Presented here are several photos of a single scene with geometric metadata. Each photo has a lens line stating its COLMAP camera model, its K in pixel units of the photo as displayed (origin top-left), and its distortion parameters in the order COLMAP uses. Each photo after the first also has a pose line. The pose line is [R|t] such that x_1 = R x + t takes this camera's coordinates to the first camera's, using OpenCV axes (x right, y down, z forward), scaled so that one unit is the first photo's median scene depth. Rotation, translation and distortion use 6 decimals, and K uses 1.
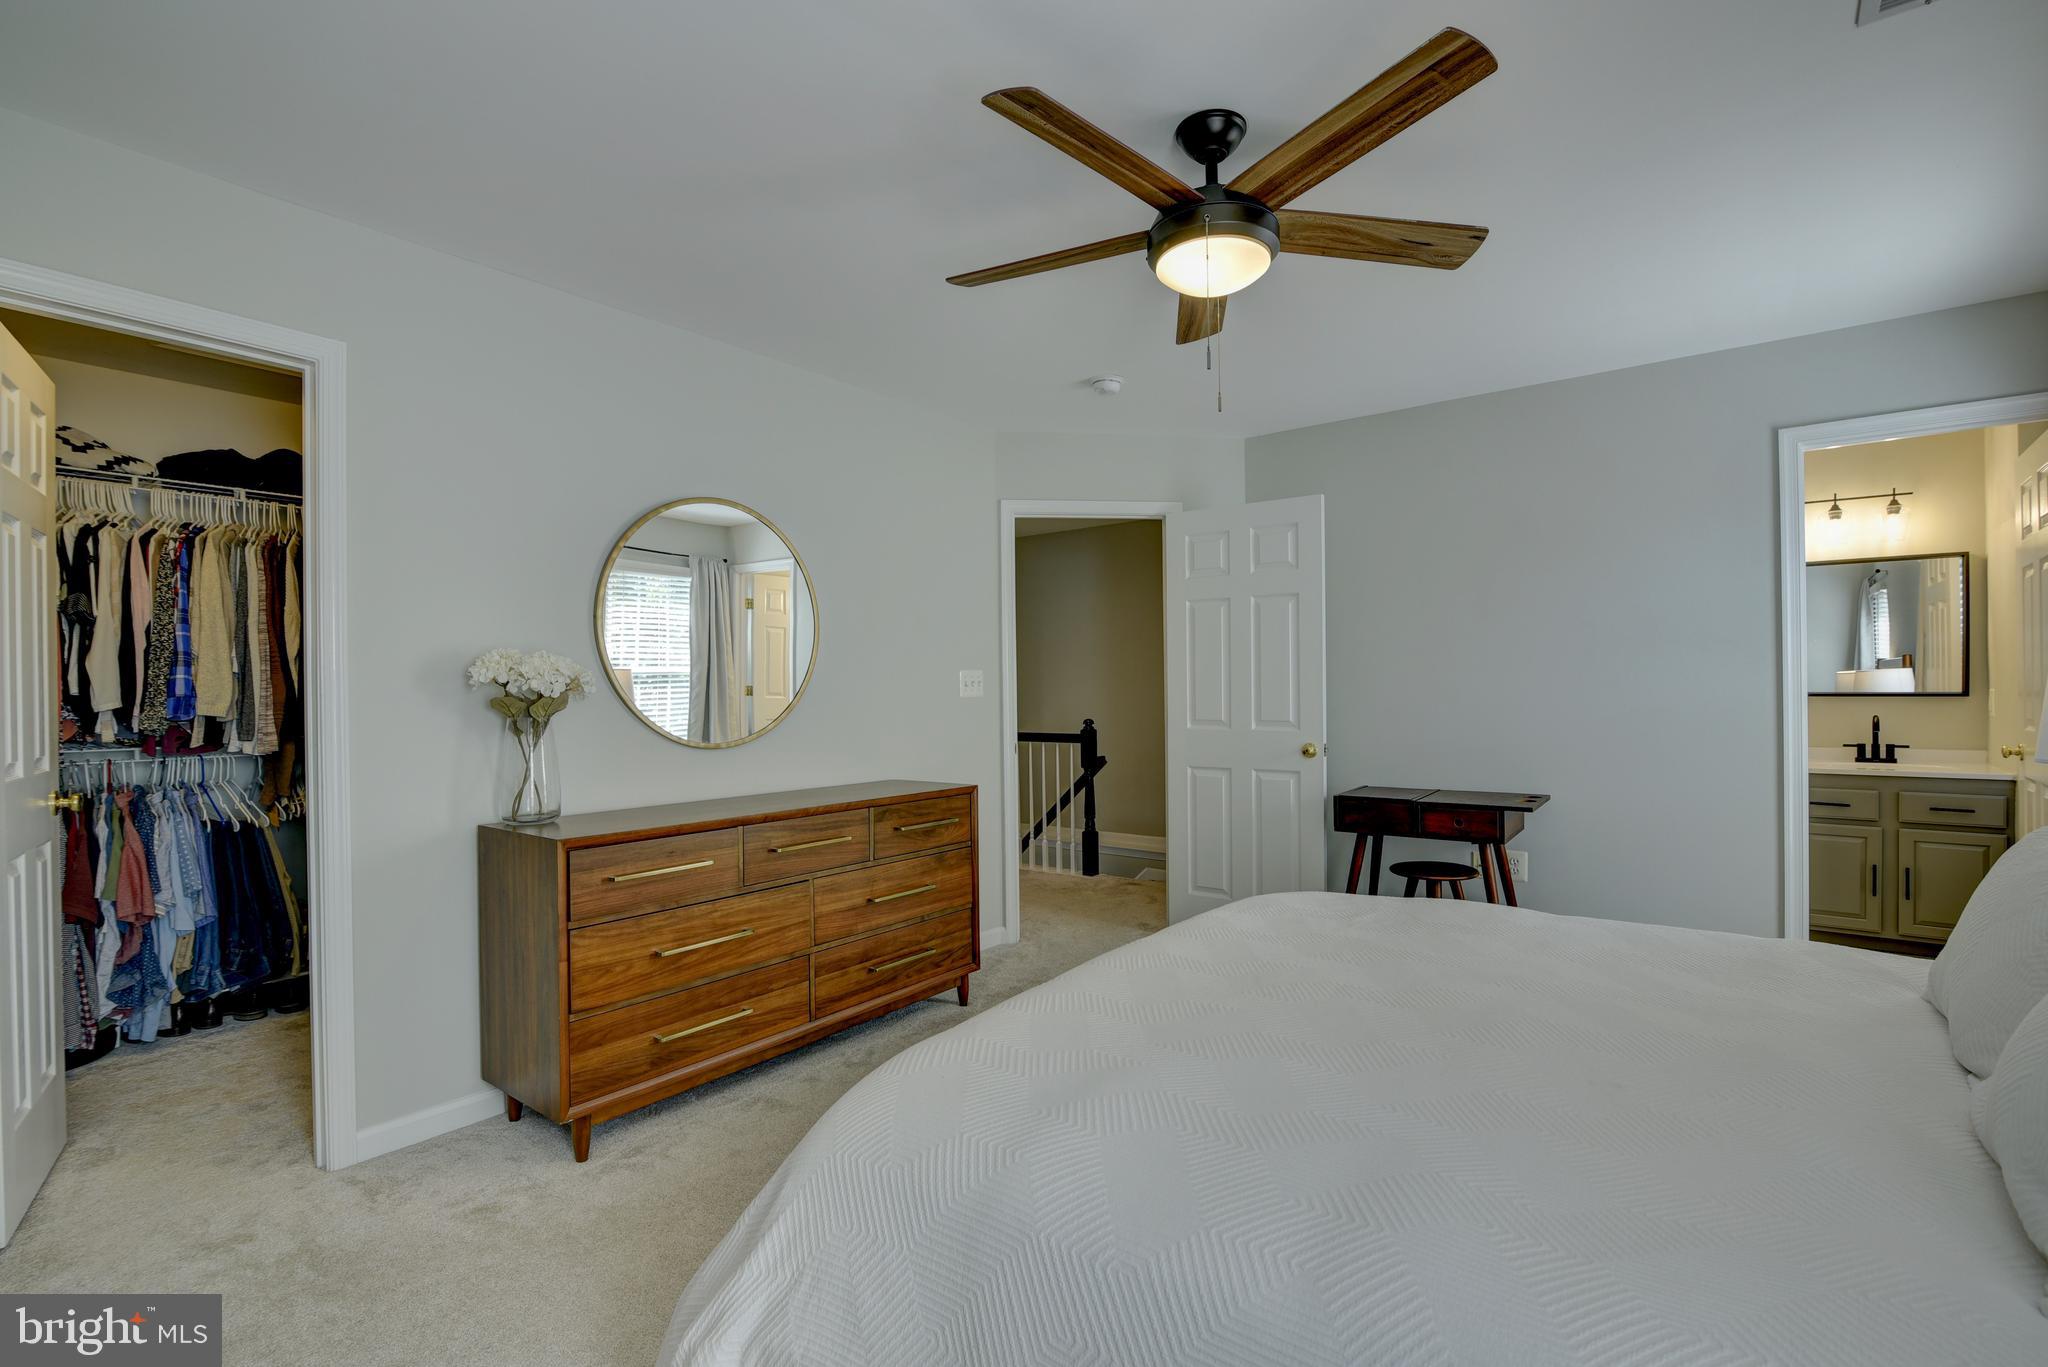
lens RADIAL K [[947.1, 0, 1024.7], [0, 947.1, 692.0], [0, 0, 1]] dist [-0.018208, 0.000392]
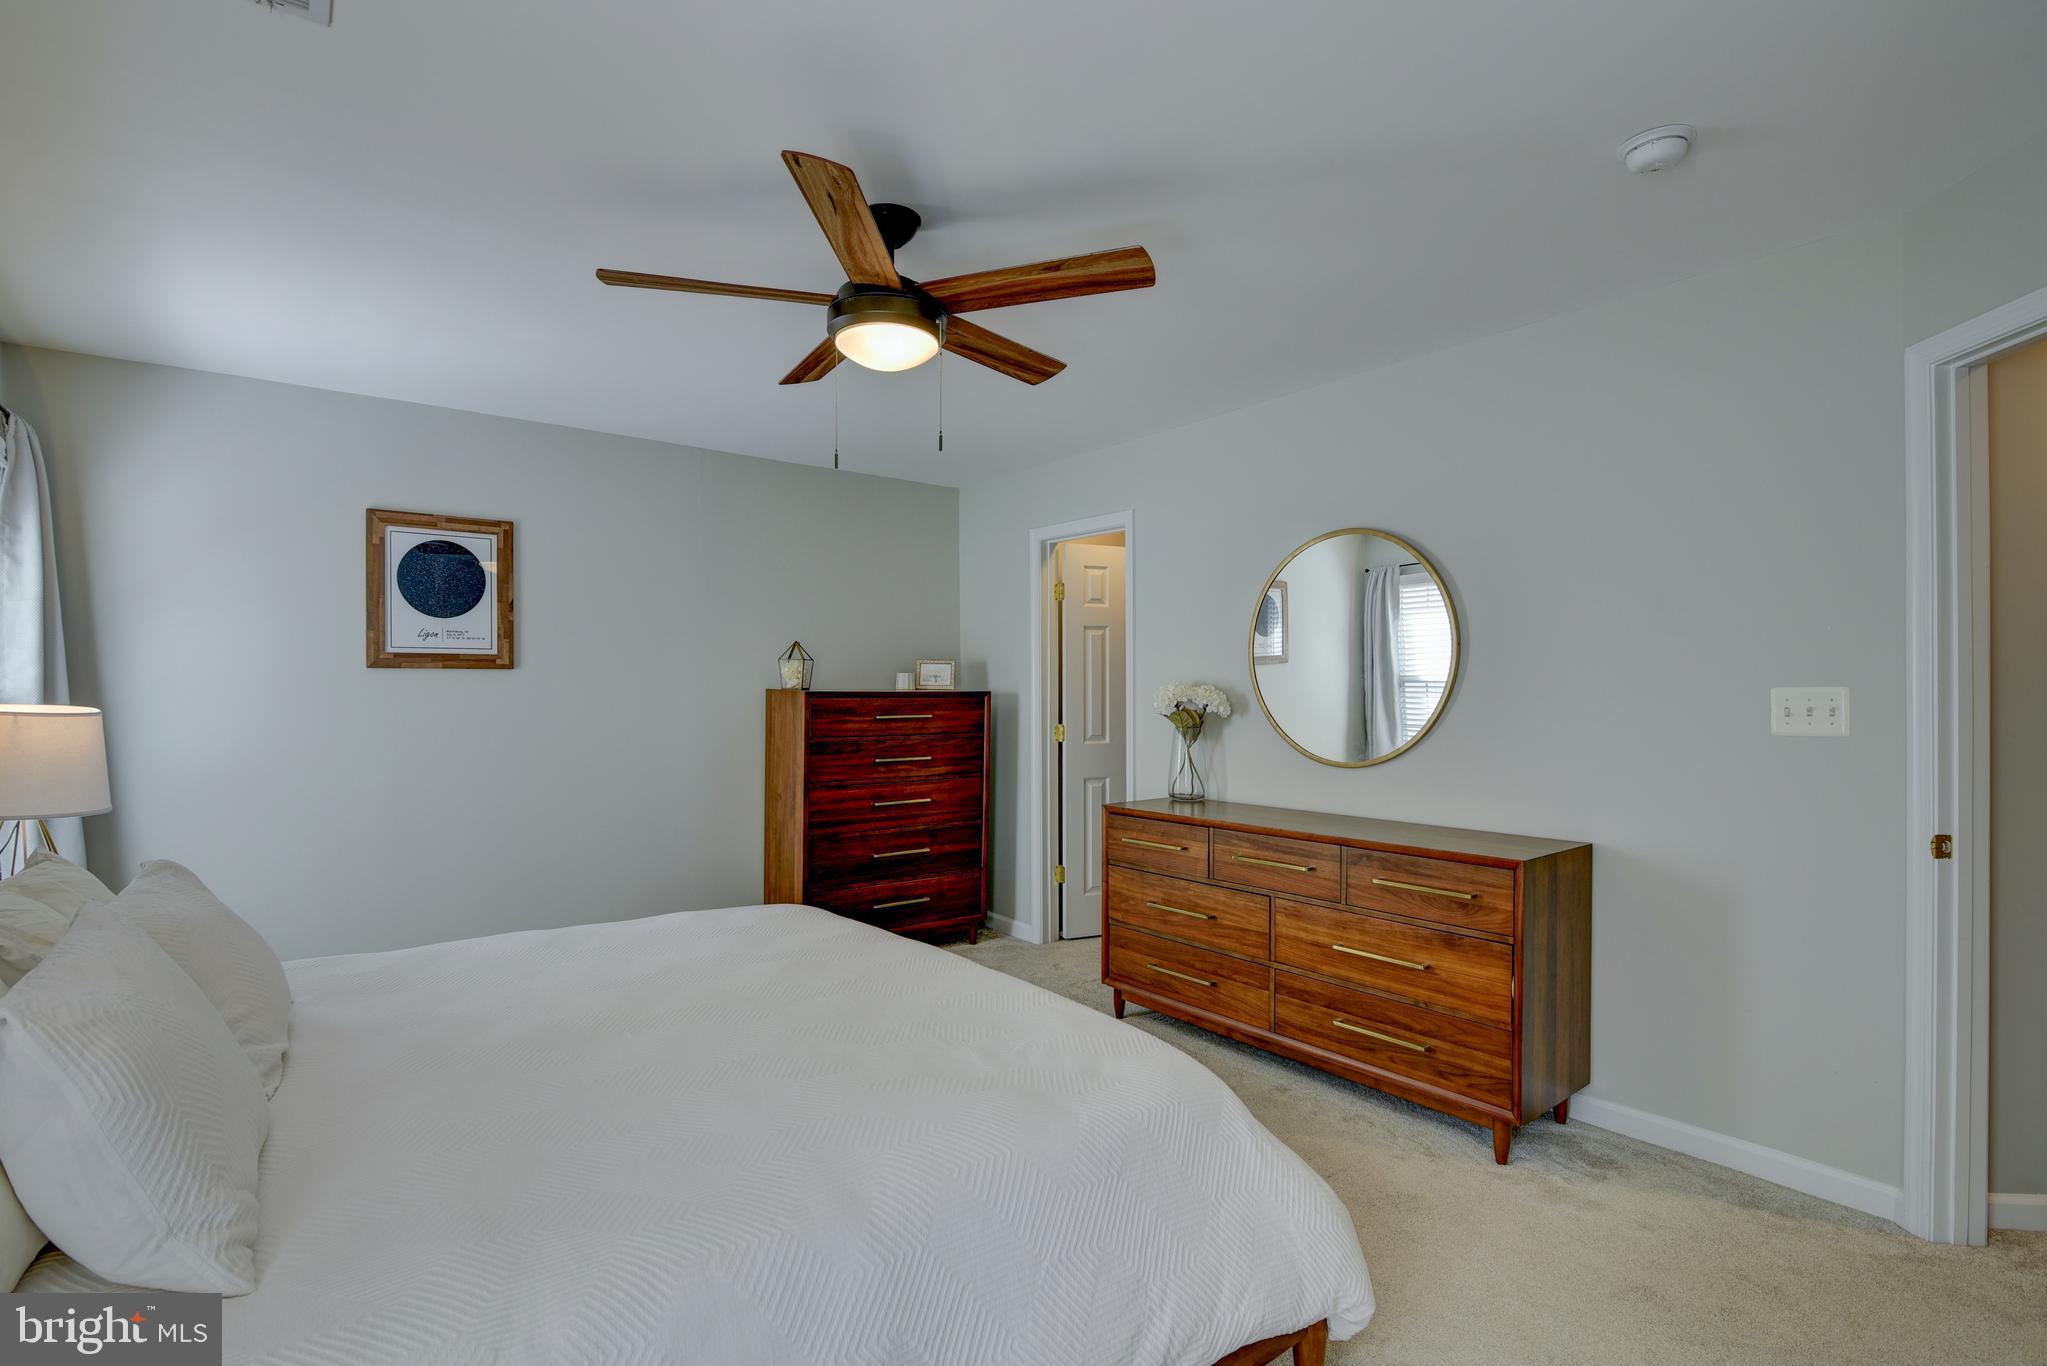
lens RADIAL K [[946.6, 0, 1024.2], [0, 946.6, 691.5], [0, 0, 1]] dist [-0.018208, 0.000392]
pose [[-0.240257, 0.013277, -0.970619, 0.867625], [0.005848, 0.999908, 0.012230, -0.044177], [0.970692, -0.002738, -0.240313, 1.003933]]
